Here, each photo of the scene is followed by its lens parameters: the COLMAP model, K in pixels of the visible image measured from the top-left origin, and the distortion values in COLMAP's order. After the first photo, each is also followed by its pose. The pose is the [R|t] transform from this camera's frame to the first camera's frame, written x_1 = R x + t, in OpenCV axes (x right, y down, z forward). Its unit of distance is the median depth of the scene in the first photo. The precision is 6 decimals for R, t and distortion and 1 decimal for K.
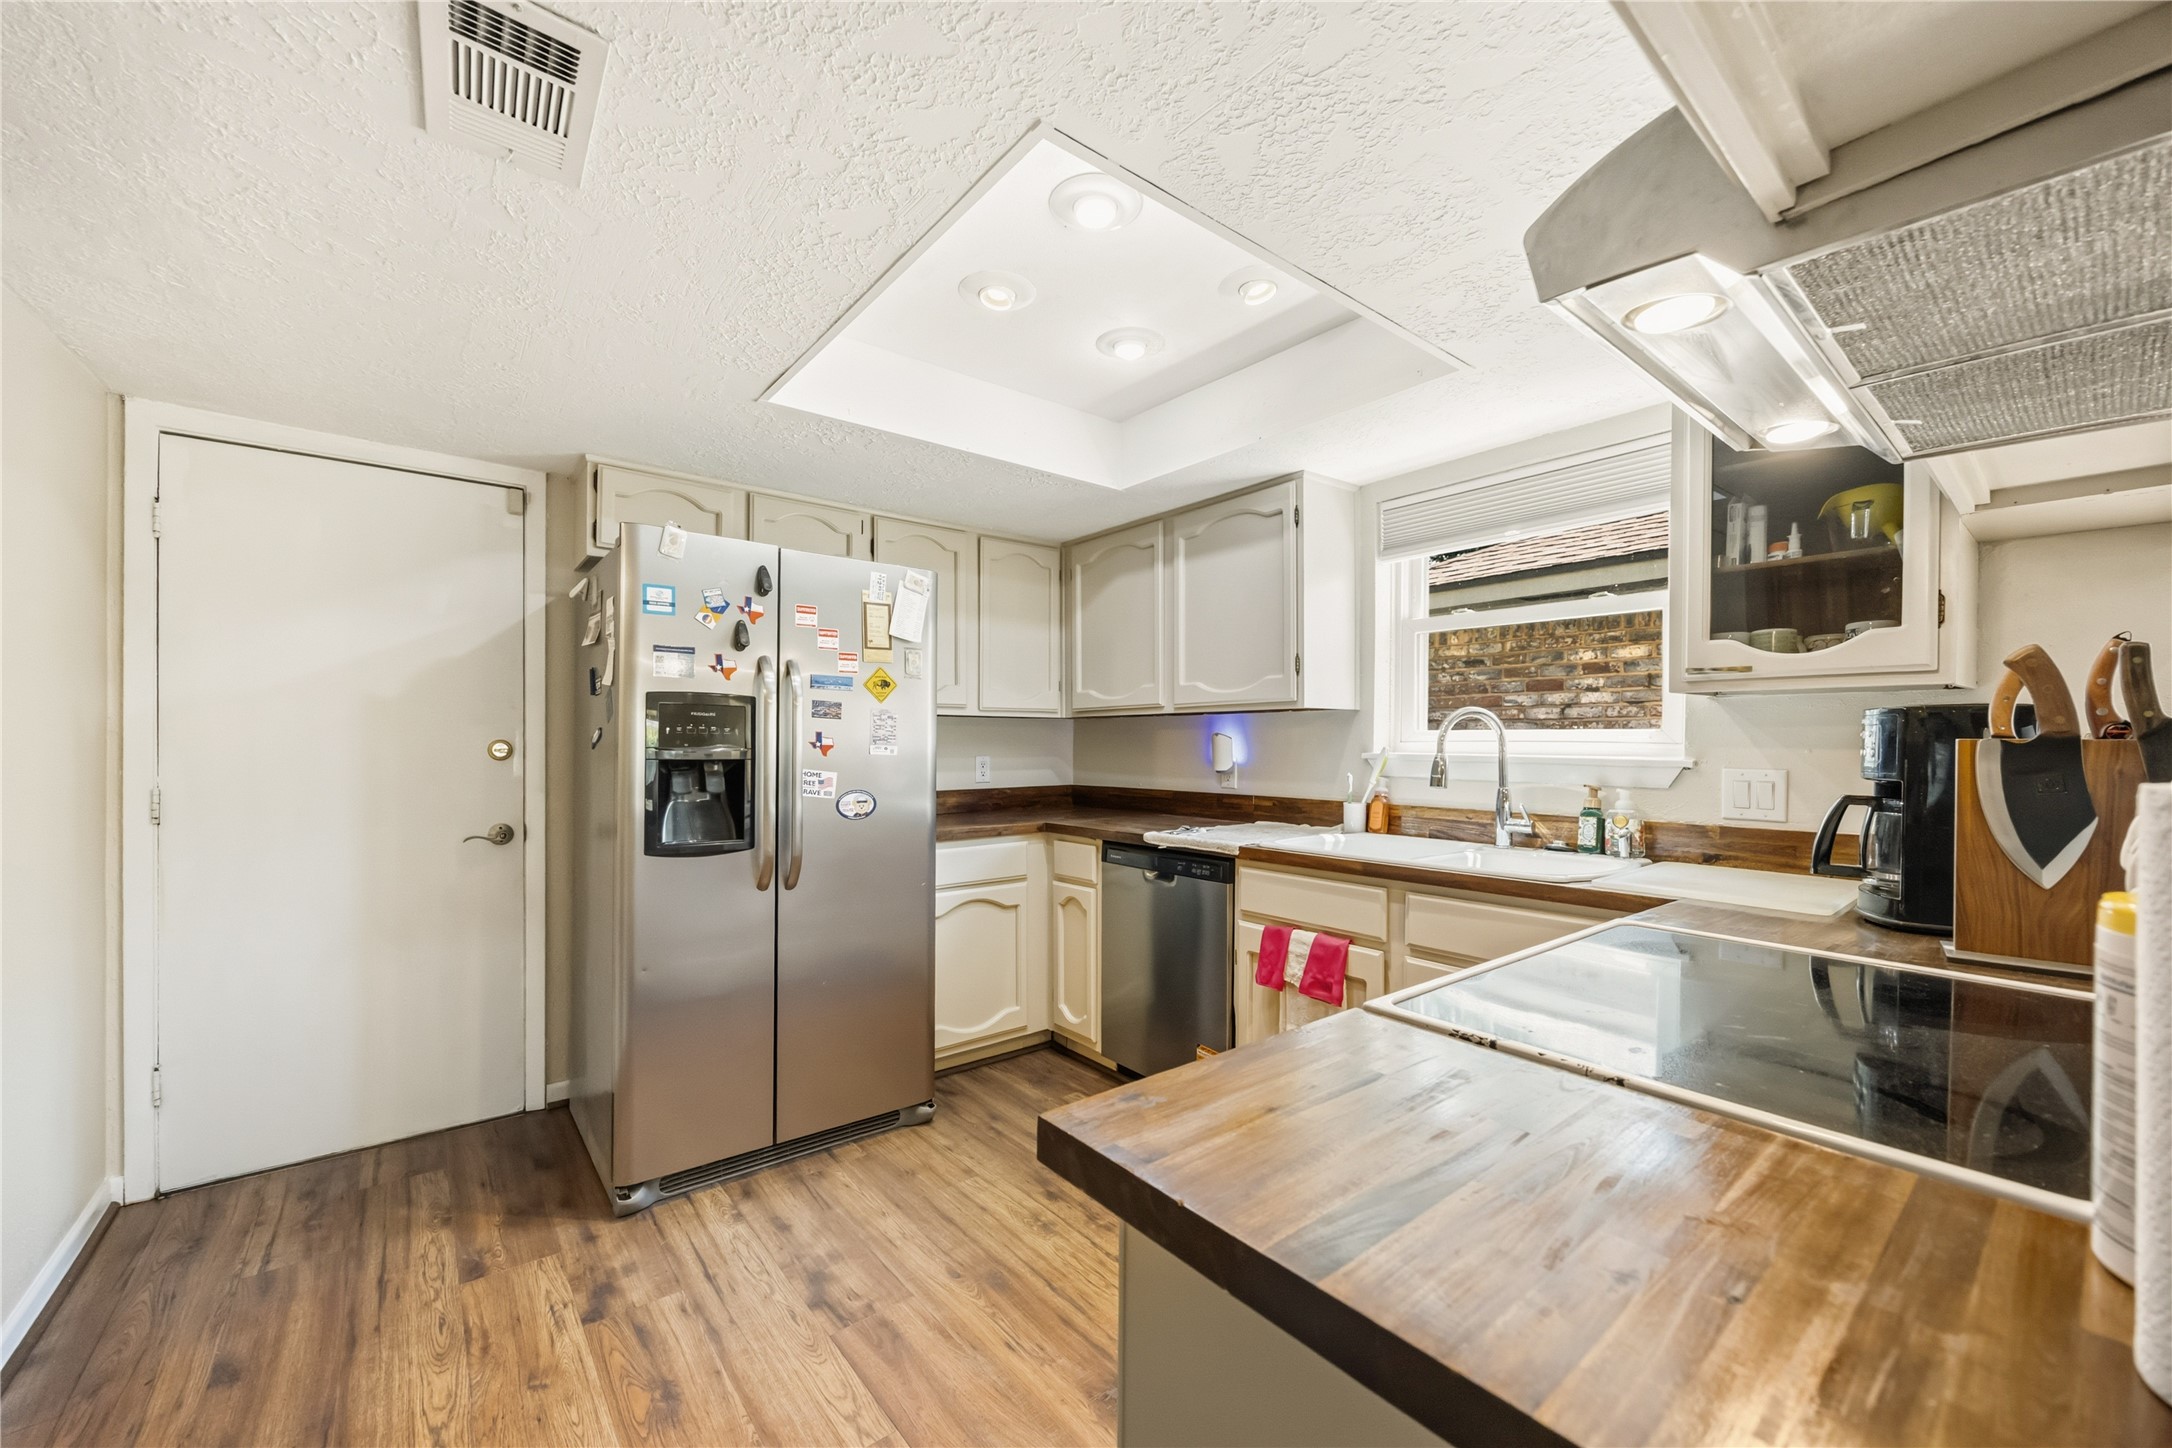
lens RADIAL K [[833.6, 0, 1079.2], [0, 833.6, 730.2], [0, 0, 1]] dist [-0.000566, -0.000030]
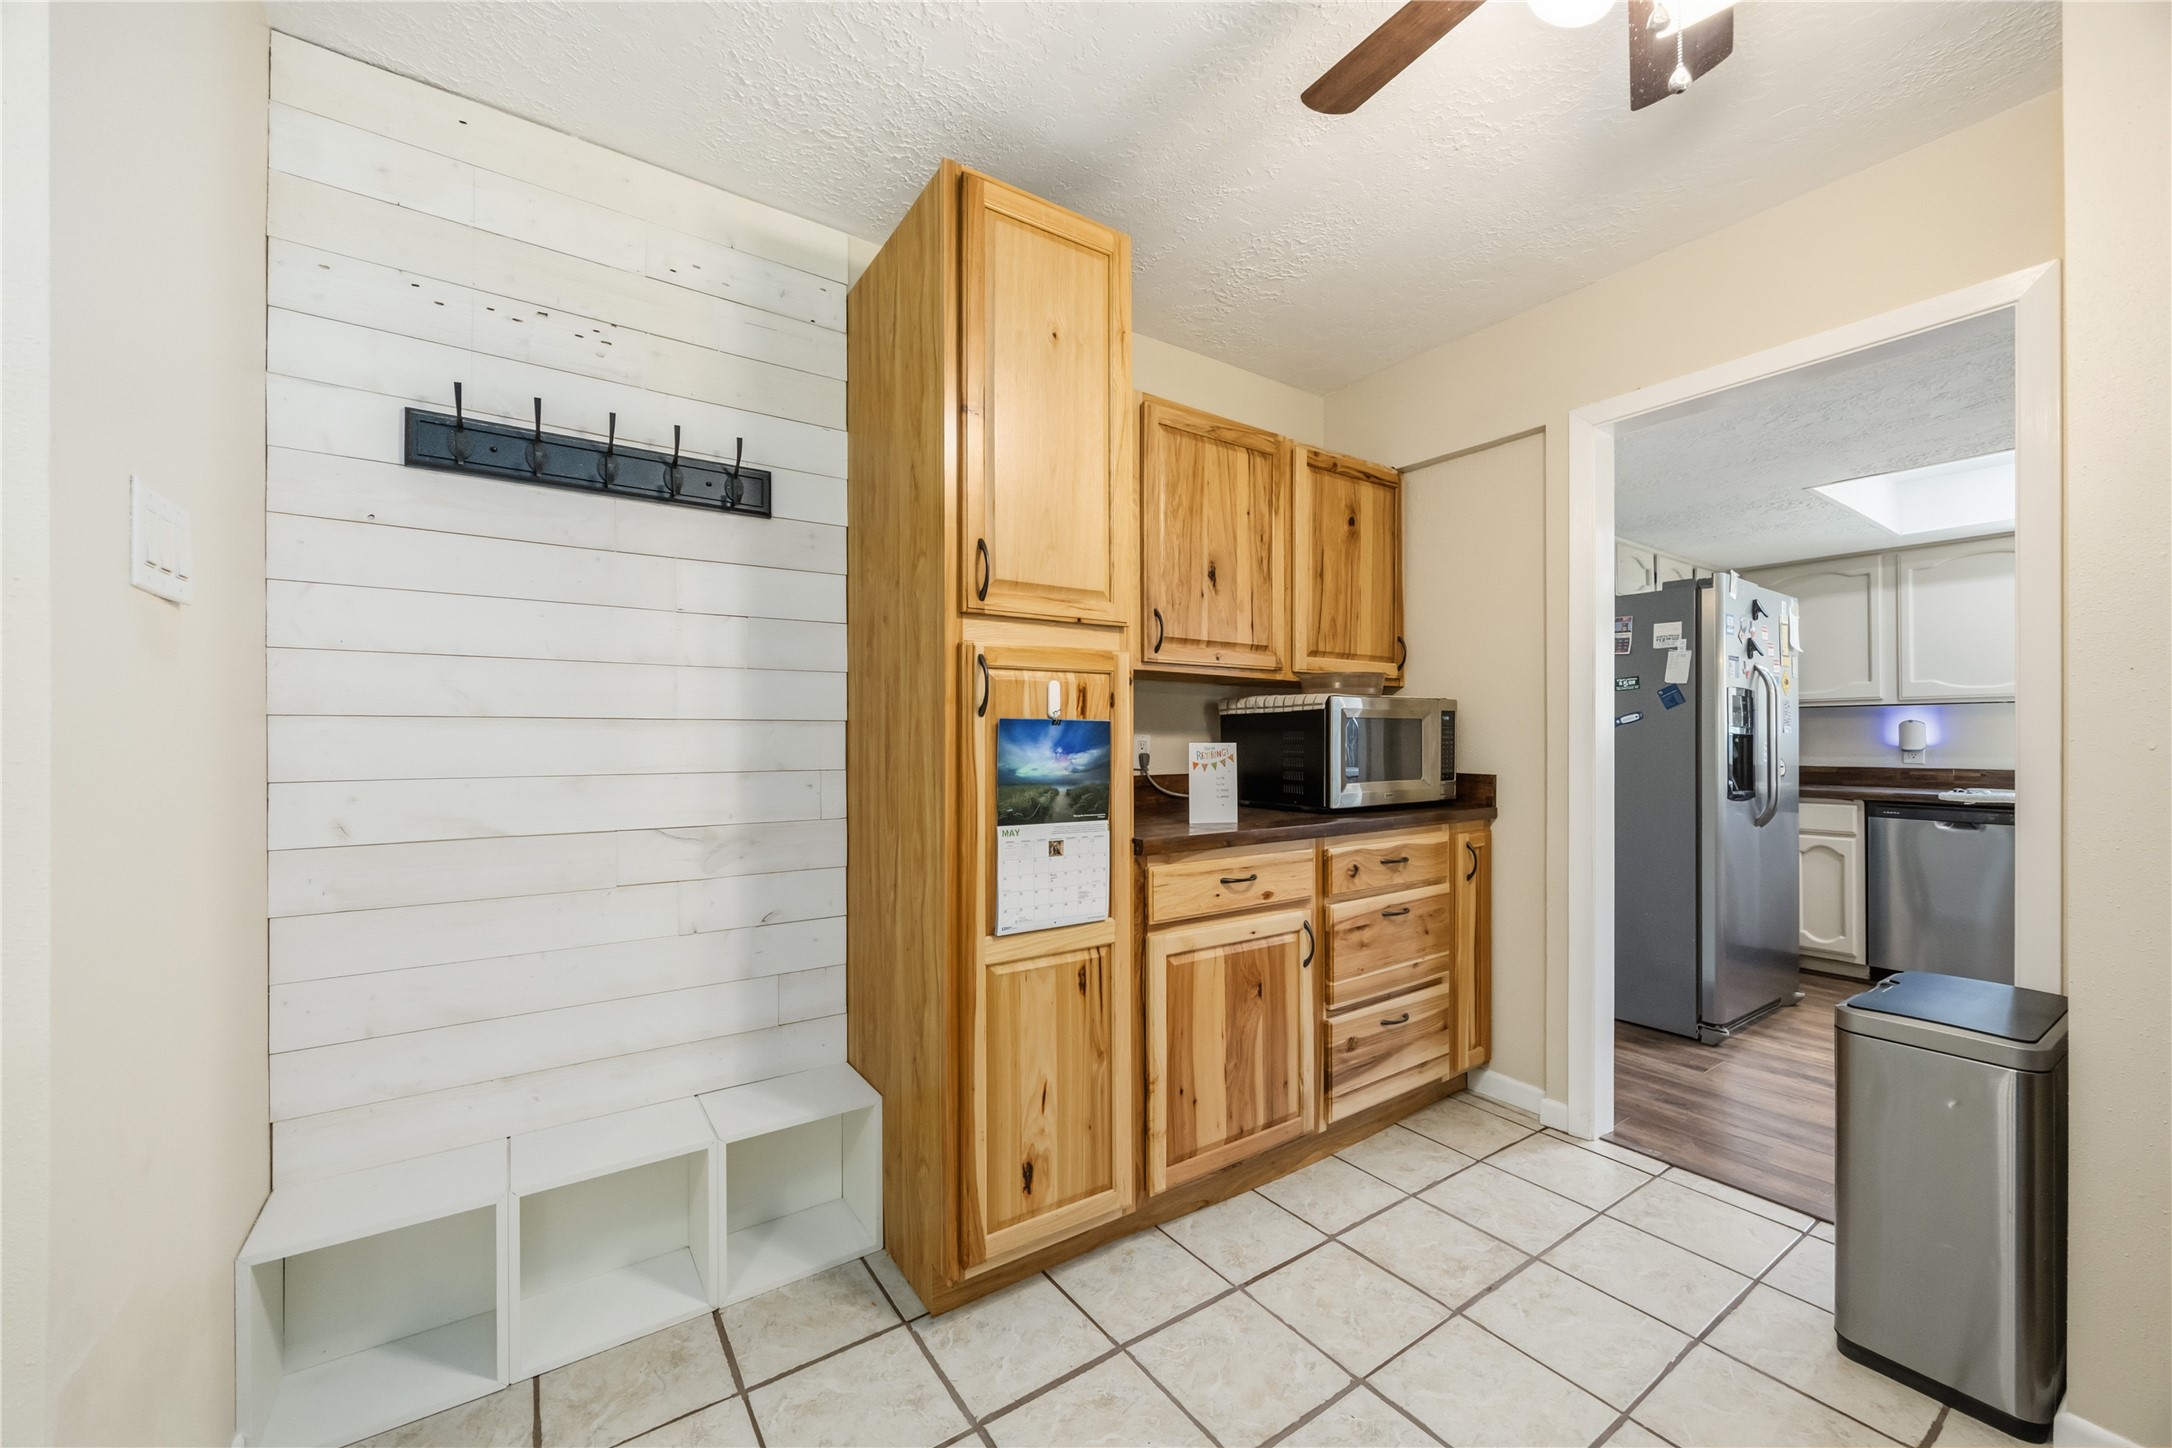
lens RADIAL K [[833.6, 0, 1079.2], [0, 833.6, 730.2], [0, 0, 1]] dist [-0.000566, -0.000030]
pose [[0.998478, 0.000300, -0.055144, -1.122854], [-0.000303, 1.000000, -0.000050, 0.020733], [0.055144, 0.000066, 0.998478, -0.371682]]
